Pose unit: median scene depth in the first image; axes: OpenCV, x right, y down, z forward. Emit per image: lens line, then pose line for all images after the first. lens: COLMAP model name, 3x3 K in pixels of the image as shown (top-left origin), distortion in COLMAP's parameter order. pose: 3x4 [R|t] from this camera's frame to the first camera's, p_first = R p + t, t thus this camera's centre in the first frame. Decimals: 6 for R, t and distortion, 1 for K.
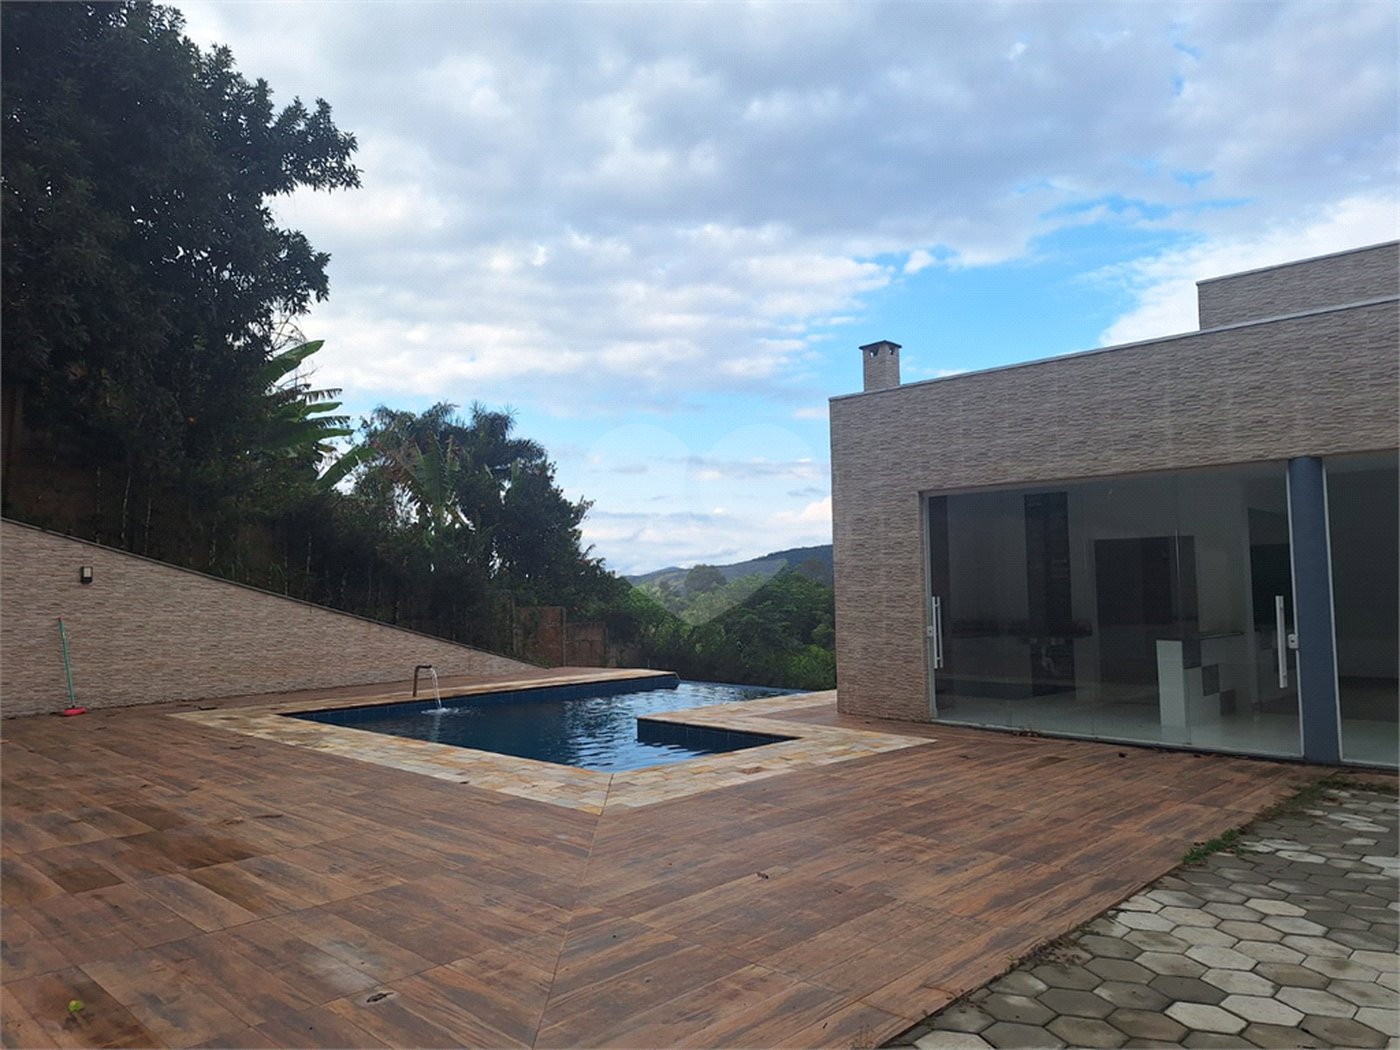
lens RADIAL K [[957.8, 0, 691.3], [0, 957.8, 534.9], [0, 0, 1]] dist [0.006346, -0.009687]
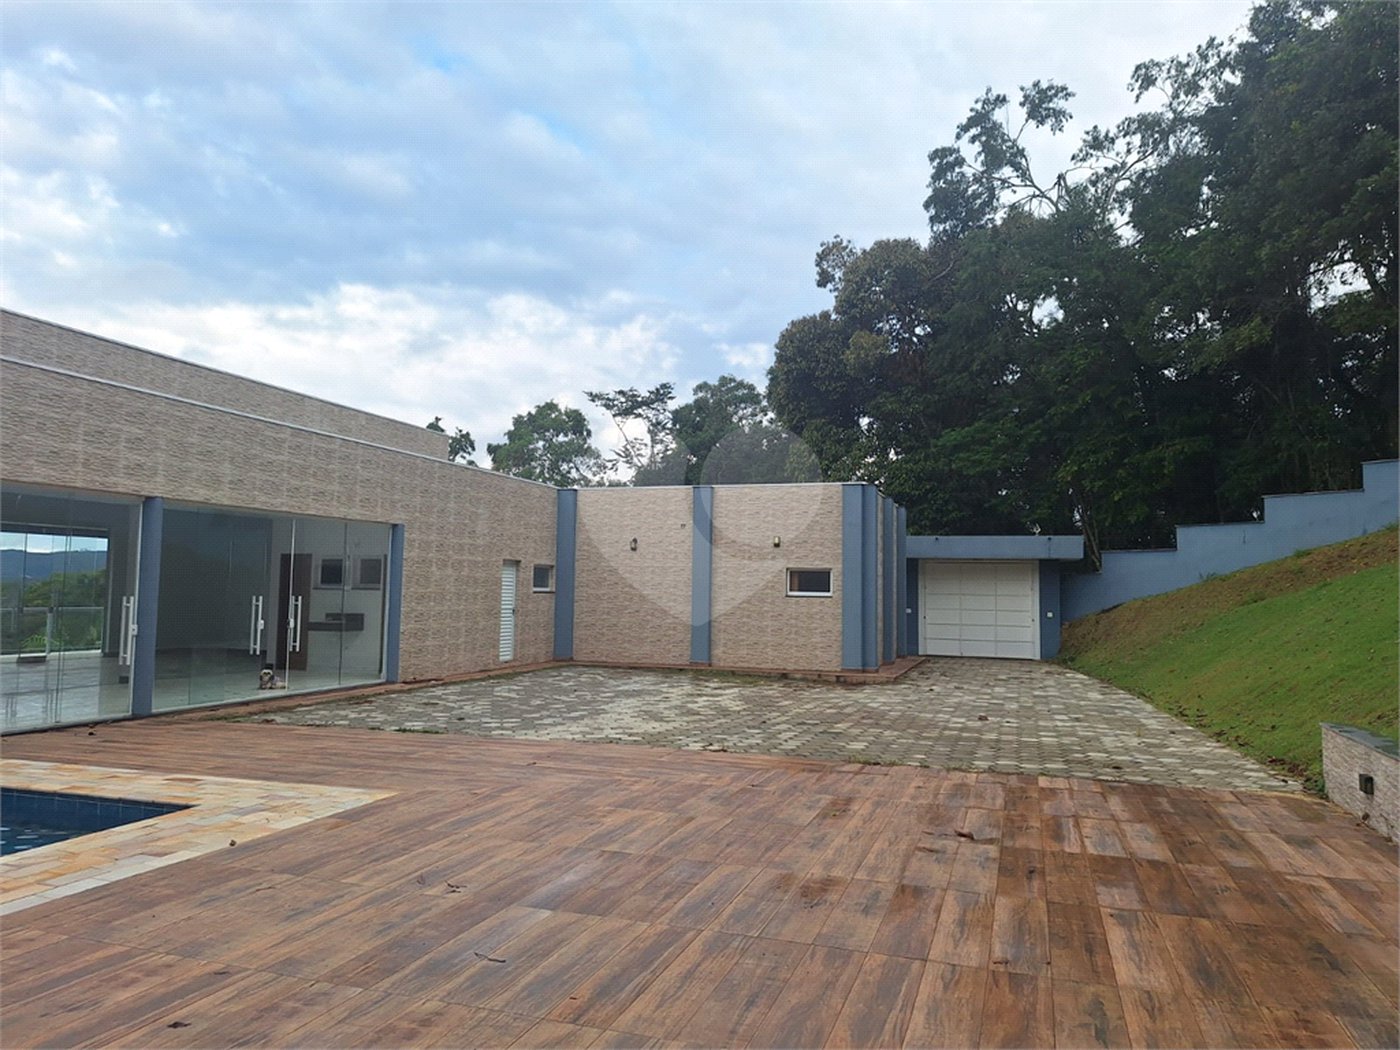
lens RADIAL K [[969.2, 0, 709.1], [0, 969.2, 535.1], [0, 0, 1]] dist [0.076986, -0.083494]
pose [[-0.442379, 0.053392, 0.895237, -0.935611], [-0.066596, 0.993515, -0.092162, 0.048903], [-0.894352, -0.100390, -0.435955, 0.848144]]
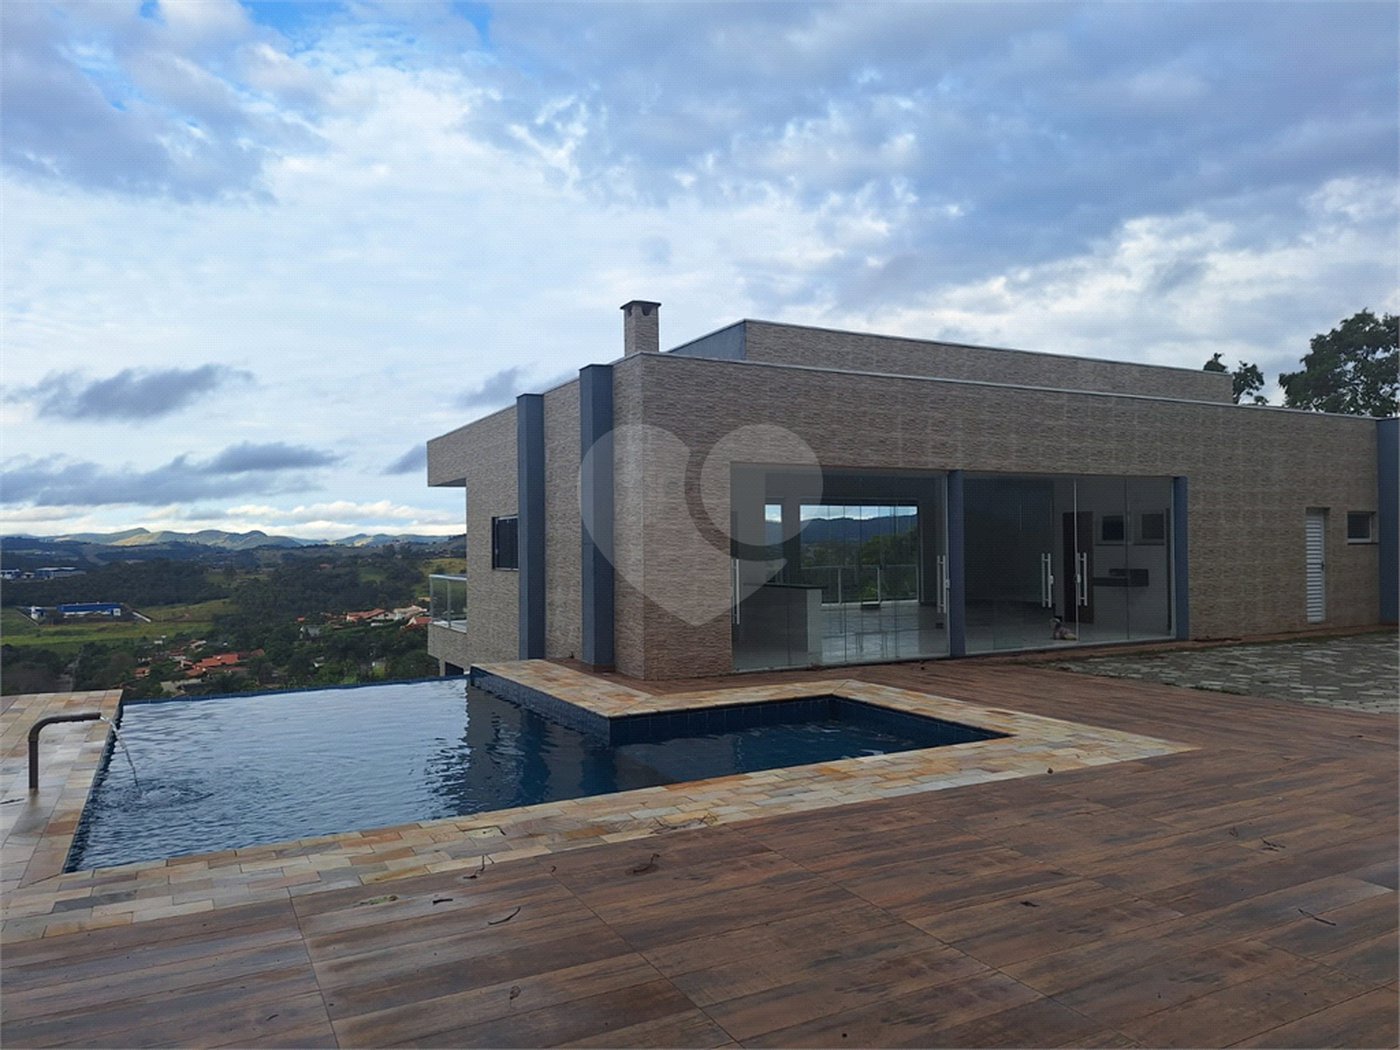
lens RADIAL K [[969.2, 0, 704.5], [0, 969.2, 535.2], [0, 0, 1]] dist [0.076986, -0.083494]
pose [[0.294999, 0.014526, 0.955387, -0.992511], [-0.049318, 0.998783, 0.000042, 0.046589], [-0.954224, -0.047130, 0.295356, 0.864057]]
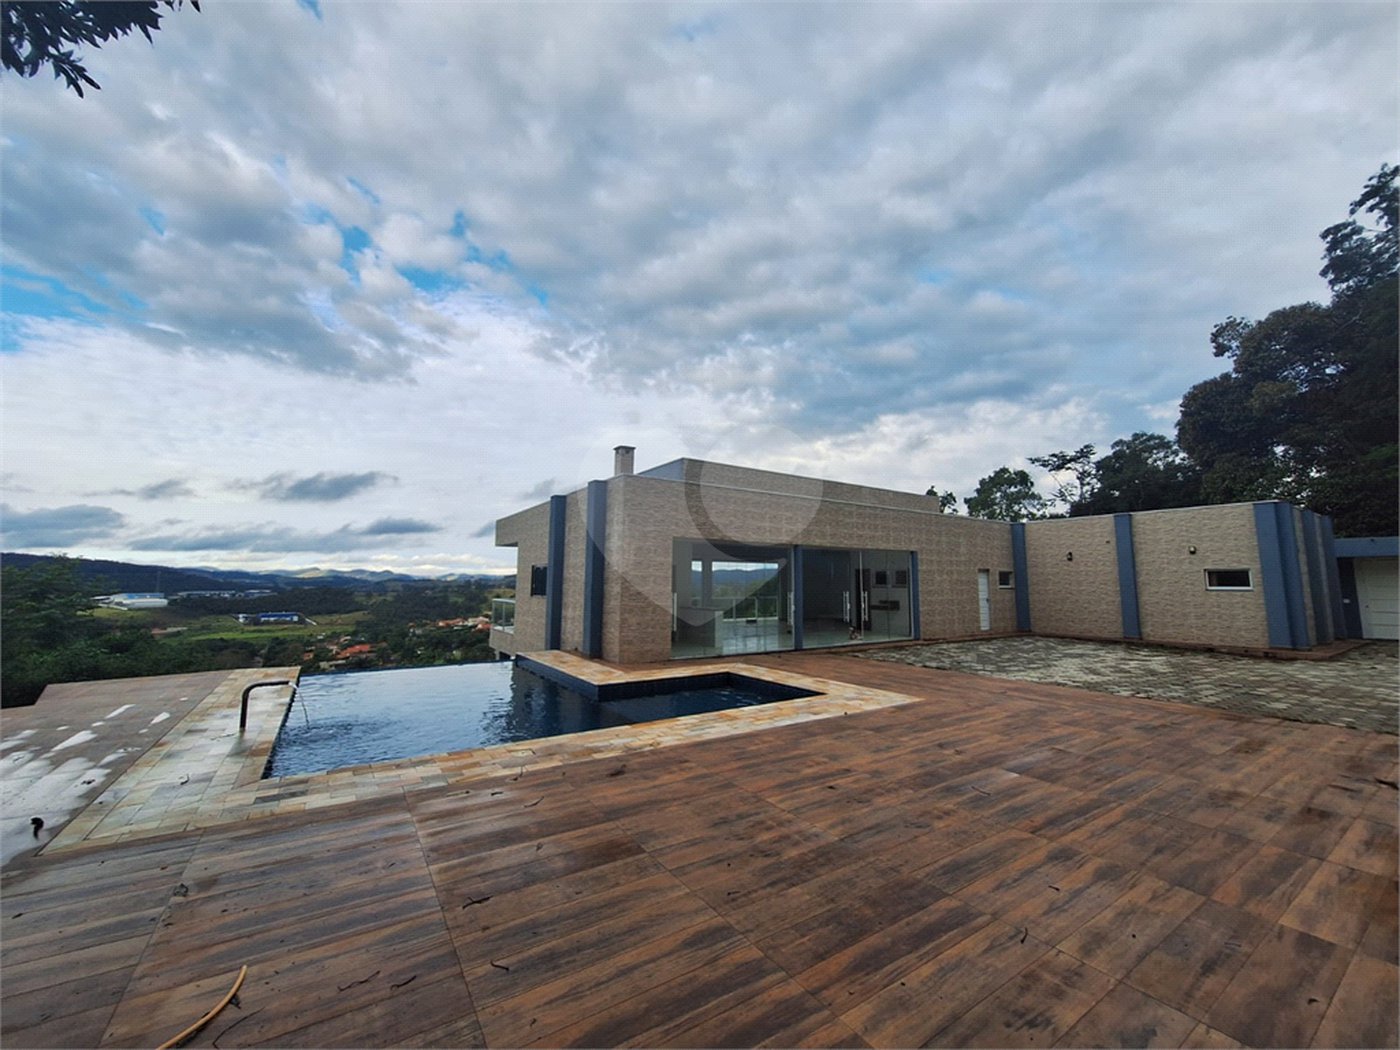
lens RADIAL K [[555.7, 0, 715.2], [0, 555.7, 517.3], [0, 0, 1]] dist [-0.006435, 0.002526]
pose [[0.194459, 0.125157, 0.972893, -1.011387], [-0.065869, 0.991254, -0.114353, 0.044493], [-0.978697, -0.041847, 0.201002, 0.858818]]
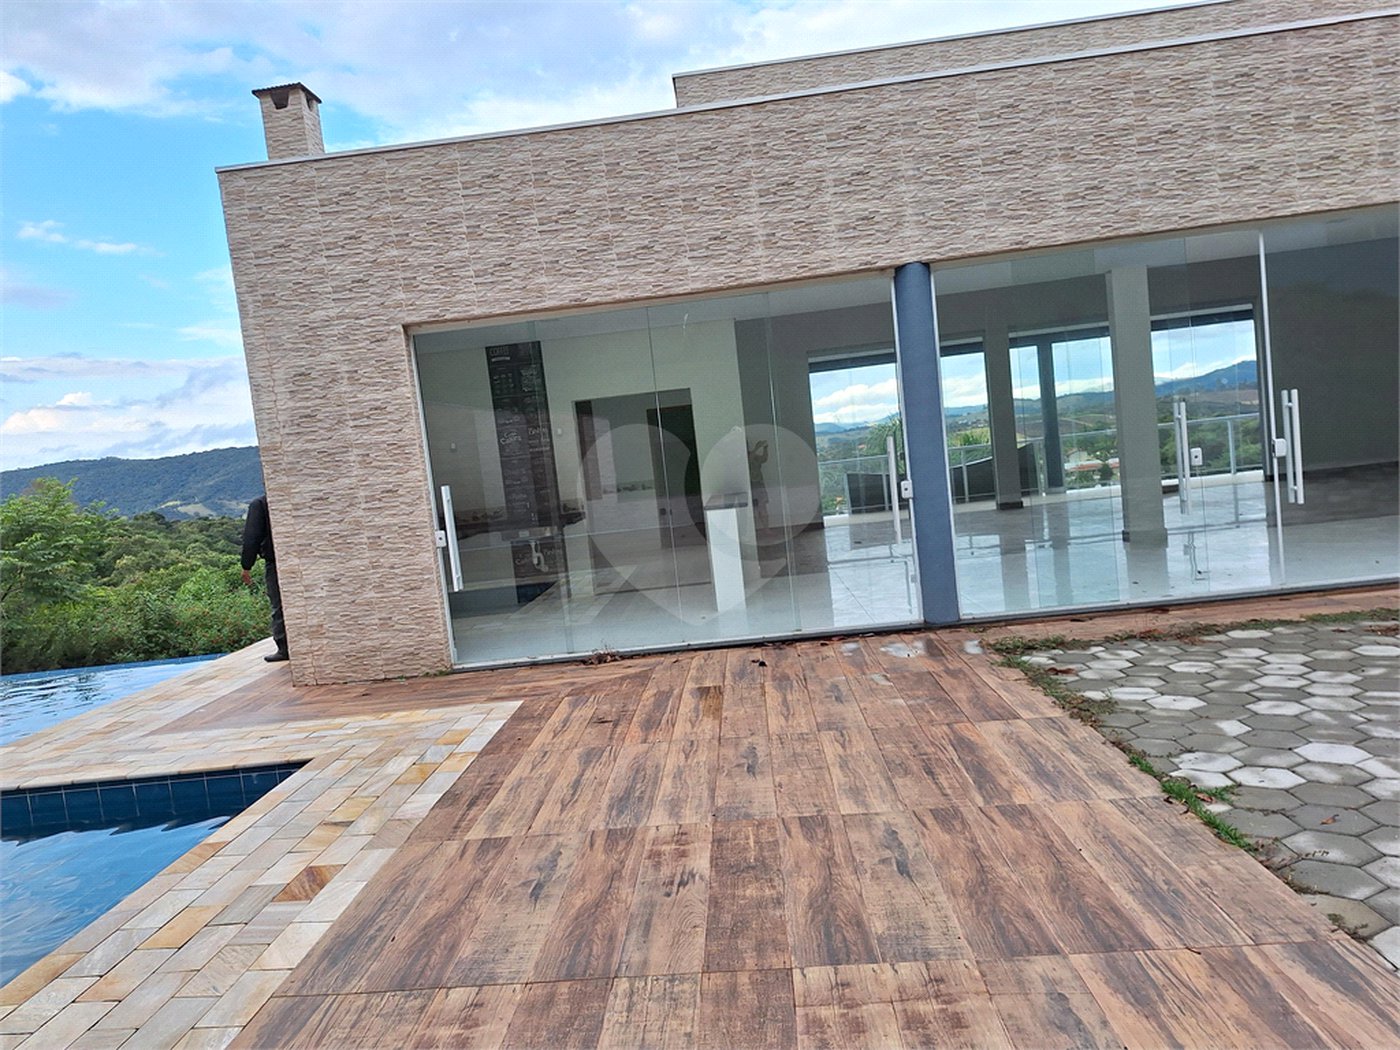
lens RADIAL K [[957.2, 0, 686.6], [0, 957.2, 531.1], [0, 0, 1]] dist [0.068834, -0.066147]
pose [[0.753387, -0.130370, 0.644525, -0.066066], [0.065627, 0.990163, 0.123572, 0.028899], [-0.654295, -0.050800, 0.754532, 0.463560]]
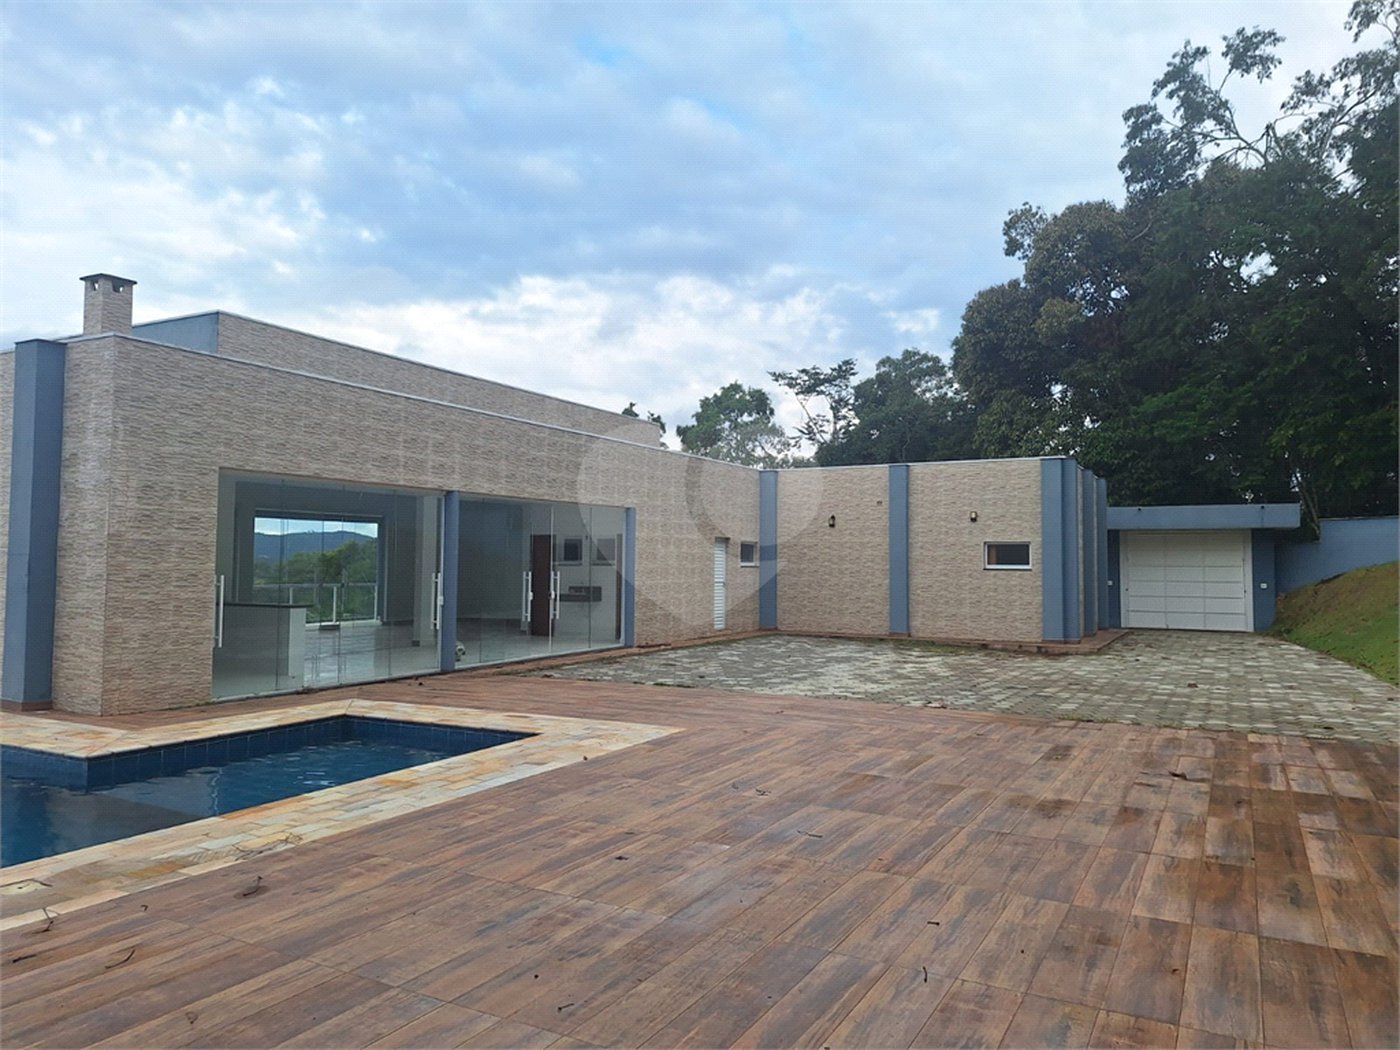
lens RADIAL K [[969.2, 0, 711.6], [0, 969.2, 522.9], [0, 0, 1]] dist [0.076986, -0.083494]
pose [[-0.276739, 0.046056, 0.959841, -1.063956], [-0.062498, 0.995873, -0.065804, 0.055446], [-0.958910, -0.078199, -0.272719, 0.967724]]
